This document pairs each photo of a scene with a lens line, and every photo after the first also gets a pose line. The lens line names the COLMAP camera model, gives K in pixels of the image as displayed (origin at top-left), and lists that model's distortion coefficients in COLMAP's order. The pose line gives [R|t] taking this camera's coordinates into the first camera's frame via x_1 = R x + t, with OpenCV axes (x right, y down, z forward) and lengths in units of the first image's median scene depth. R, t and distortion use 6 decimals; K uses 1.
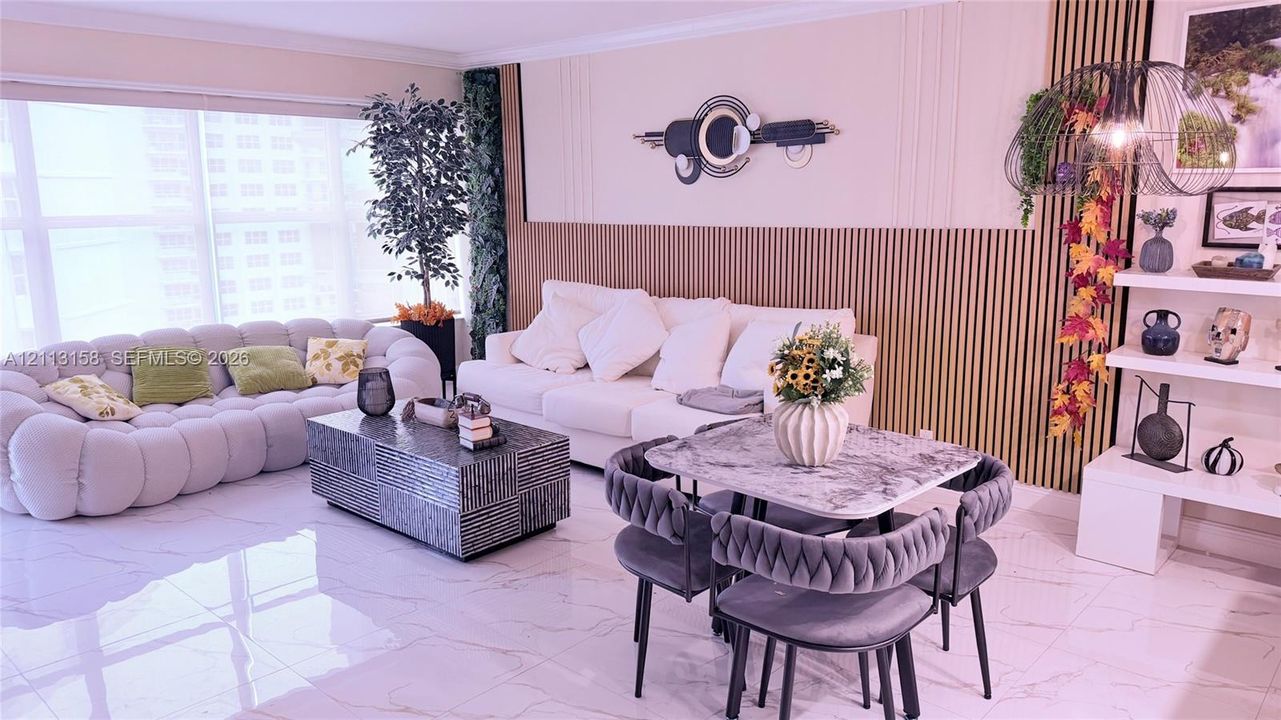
lens RADIAL K [[908.5, 0, 639.5], [0, 908.5, 361.4], [0, 0, 1]] dist [-0.029179, -0.002606]
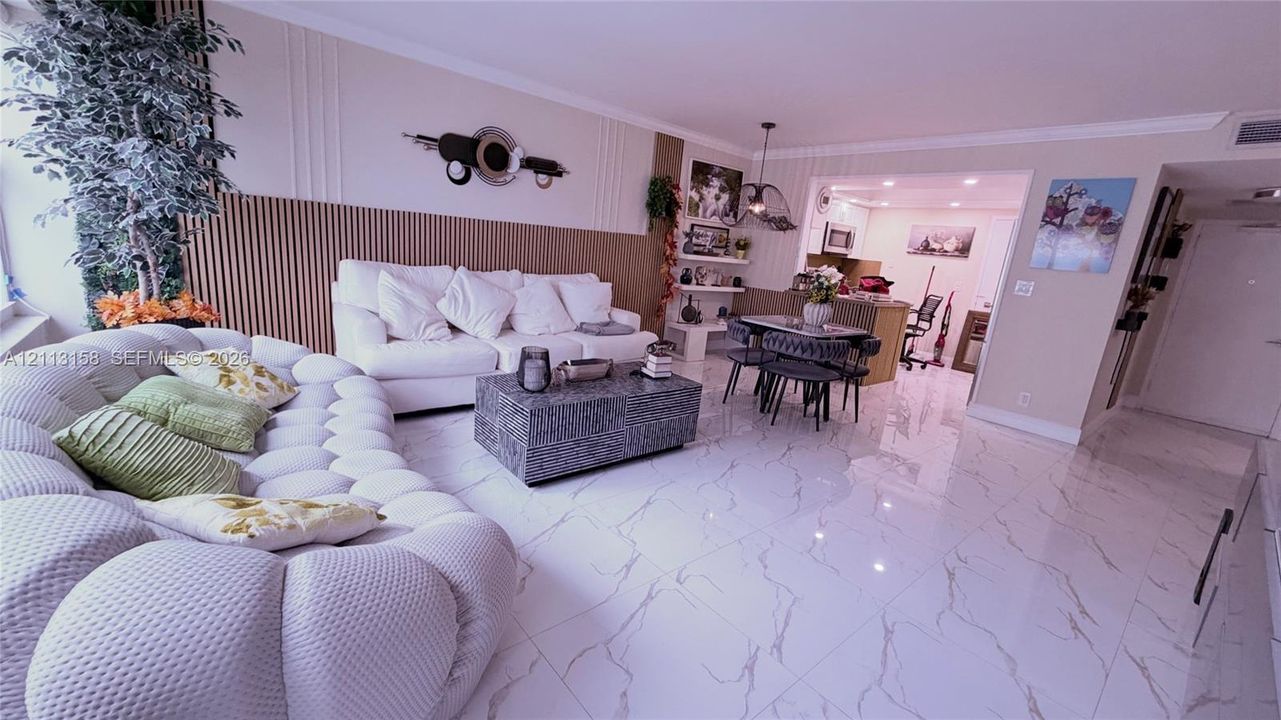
lens RADIAL K [[505.0, 0, 635.6], [0, 505.0, 360.6], [0, 0, 1]] dist [0.006055, 0.000002]
pose [[0.137724, -0.205058, 0.969011, -0.754086], [0.084669, 0.977191, 0.194755, -0.071138], [-0.986845, 0.055223, 0.151945, 0.700432]]
